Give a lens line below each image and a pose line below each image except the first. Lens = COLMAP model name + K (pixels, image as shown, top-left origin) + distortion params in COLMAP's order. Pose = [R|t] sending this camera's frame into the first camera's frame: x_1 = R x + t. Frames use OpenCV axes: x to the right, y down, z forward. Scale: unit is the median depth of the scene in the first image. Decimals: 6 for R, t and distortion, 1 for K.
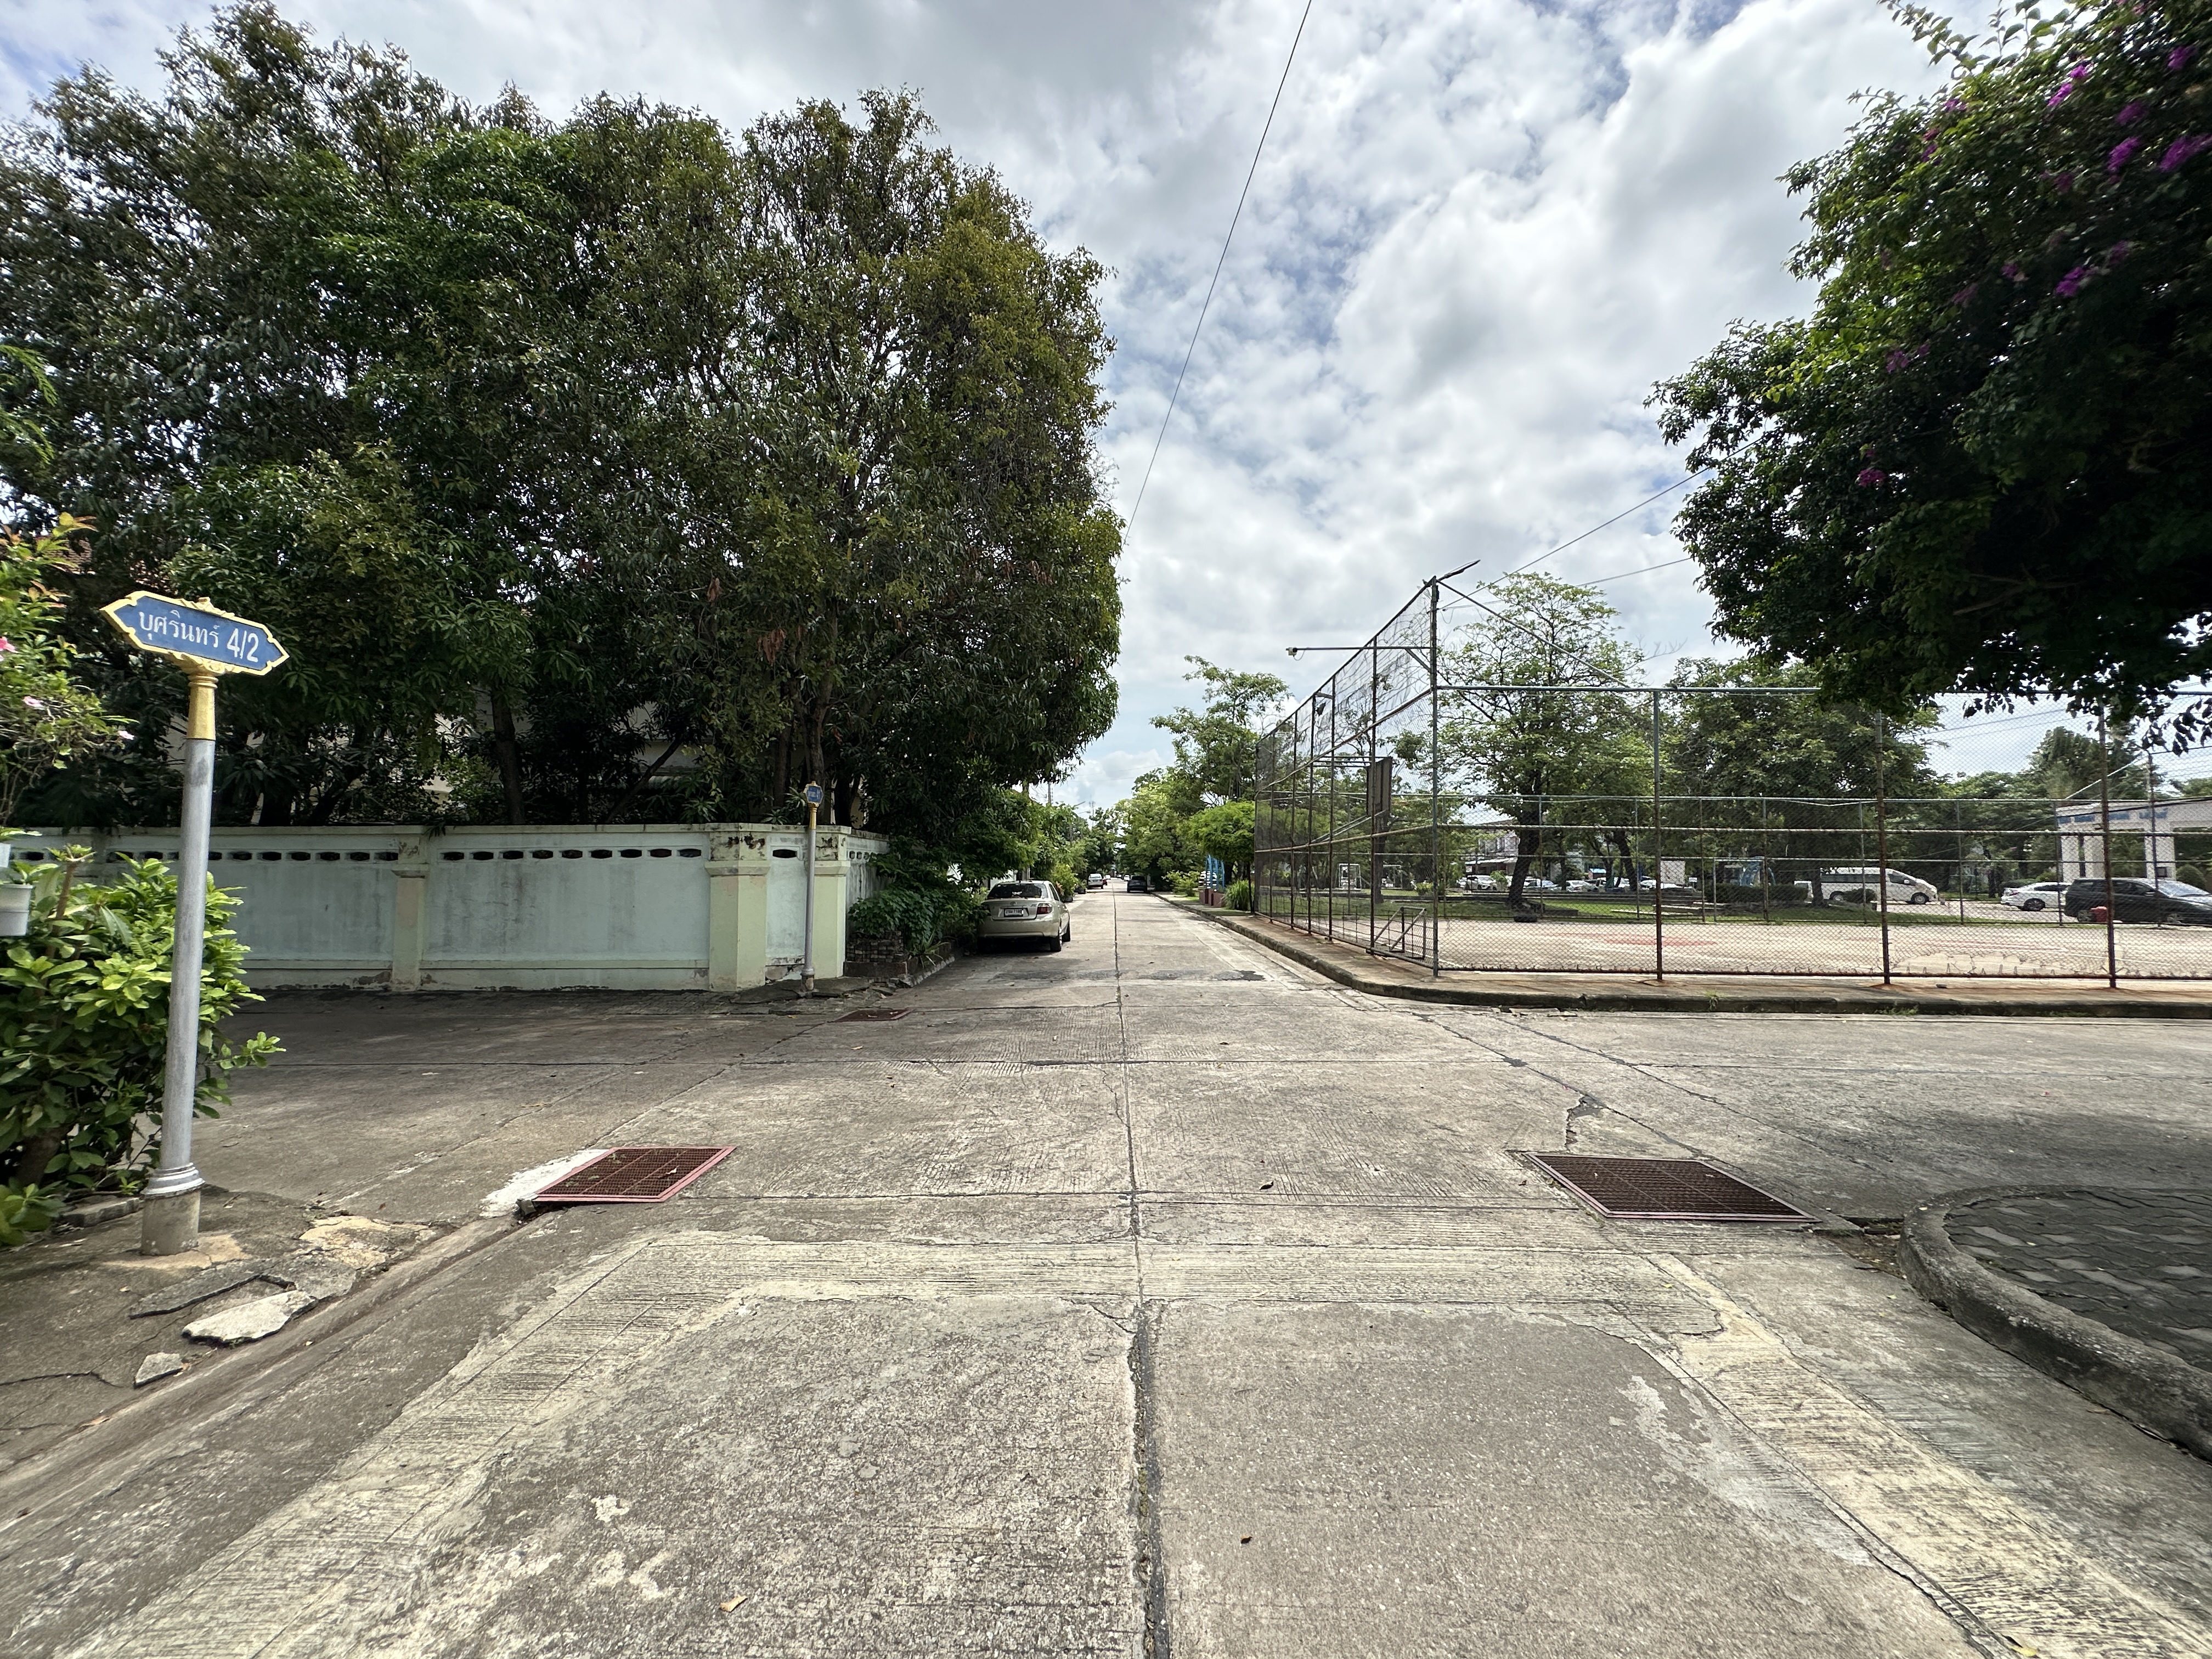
lens RADIAL K [[889.4, 0, 1106.0], [0, 889.4, 829.5], [0, 0, 1]] dist [-0.008185, 0.000063]
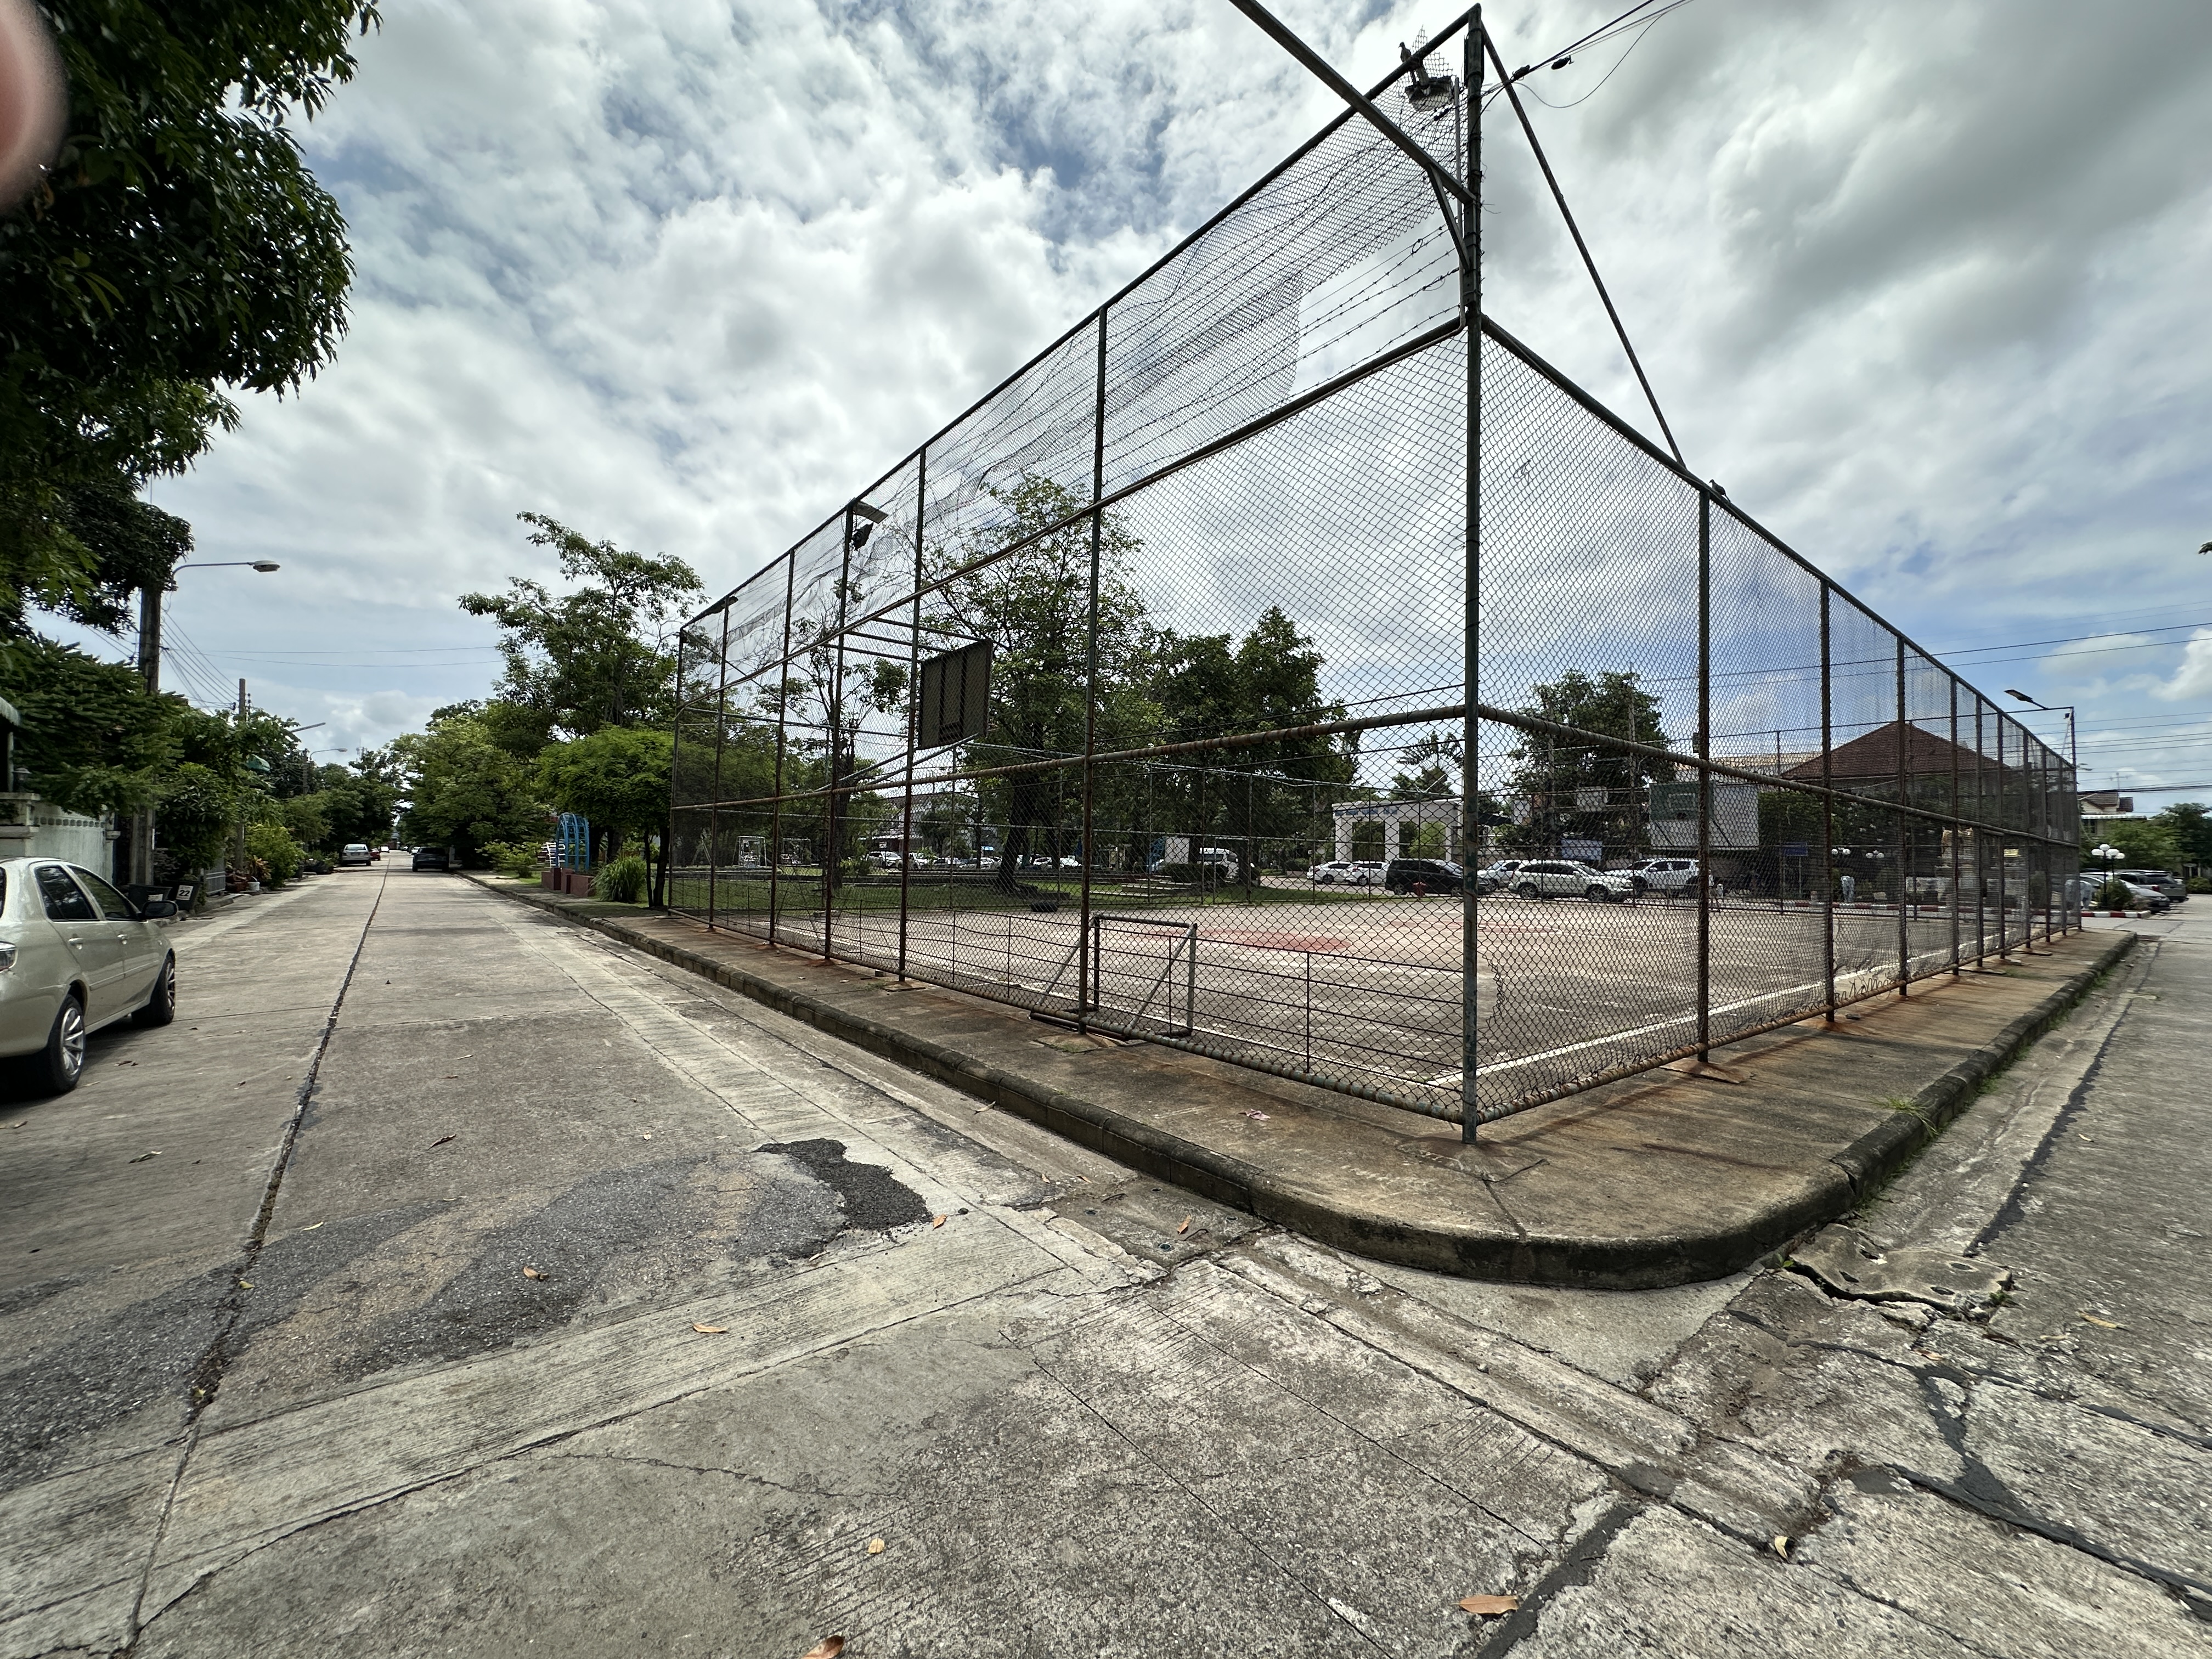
lens RADIAL K [[889.4, 0, 1106.0], [0, 889.4, 829.5], [0, 0, 1]] dist [-0.008185, 0.000063]
pose [[0.774941, 0.024456, 0.631561, 0.011168], [-0.042130, 0.999027, 0.013009, 0.011917], [-0.630628, -0.036689, 0.775217, 0.225121]]
